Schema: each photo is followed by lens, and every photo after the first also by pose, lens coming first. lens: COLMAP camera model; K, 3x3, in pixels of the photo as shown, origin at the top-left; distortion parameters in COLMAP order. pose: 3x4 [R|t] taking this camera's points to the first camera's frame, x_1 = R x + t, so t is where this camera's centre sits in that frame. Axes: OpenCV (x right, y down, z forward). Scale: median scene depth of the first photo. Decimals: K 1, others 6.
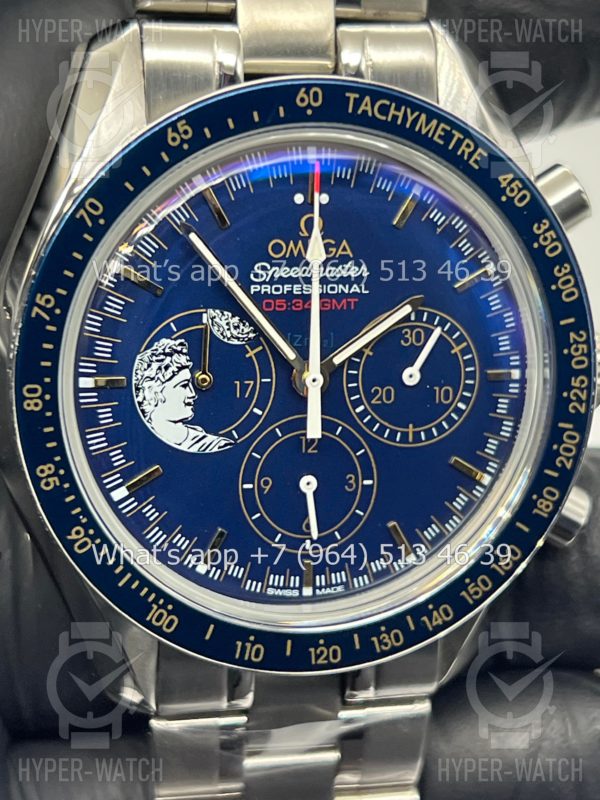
lens RADIAL K [[1791.1, 0, 238.8], [0, 1791.1, 375.2], [0, 0, 1]] dist [0.080812, 0.064489]
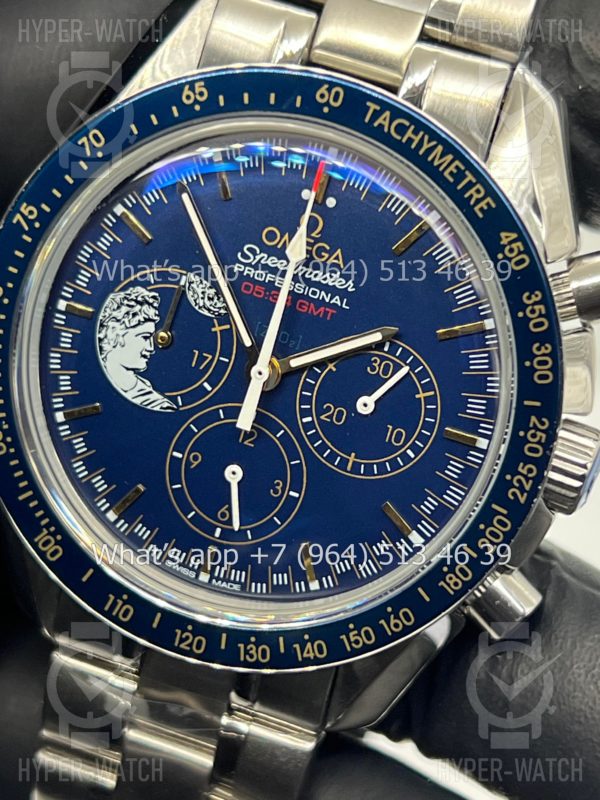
lens RADIAL K [[1820.2, 0, 298.3], [0, 1820.2, 376.9], [0, 0, 1]] dist [0.105693, 0.192869]
pose [[0.877783, 0.315711, -0.360311, 0.422562], [-0.326474, 0.944652, 0.032371, -0.034583], [0.350588, 0.089217, 0.932271, 0.071202]]
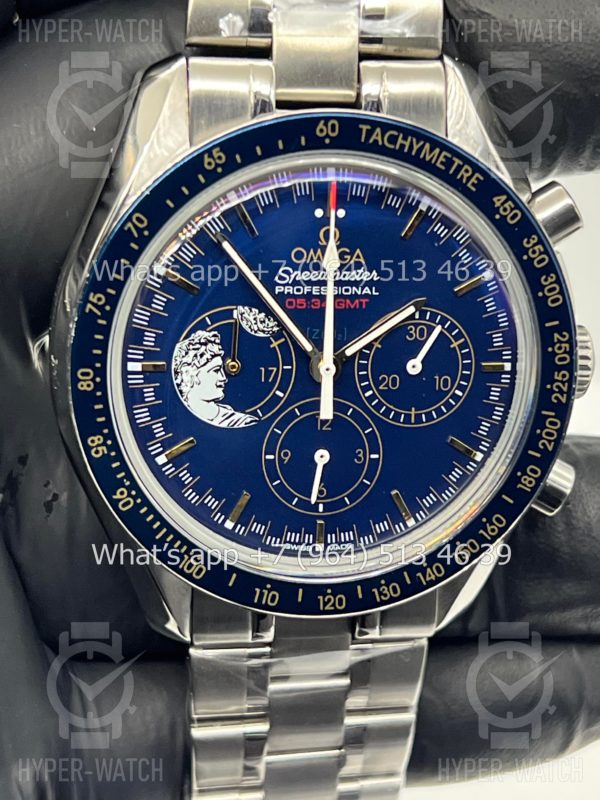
lens RADIAL K [[1791.1, 0, 238.8], [0, 1791.1, 375.2], [0, 0, 1]] dist [0.080812, 0.064489]
pose [[0.996025, 0.031144, -0.083454, 0.081861], [-0.026174, 0.997855, 0.059999, -0.061872], [0.085144, -0.057576, 0.994704, -0.165735]]
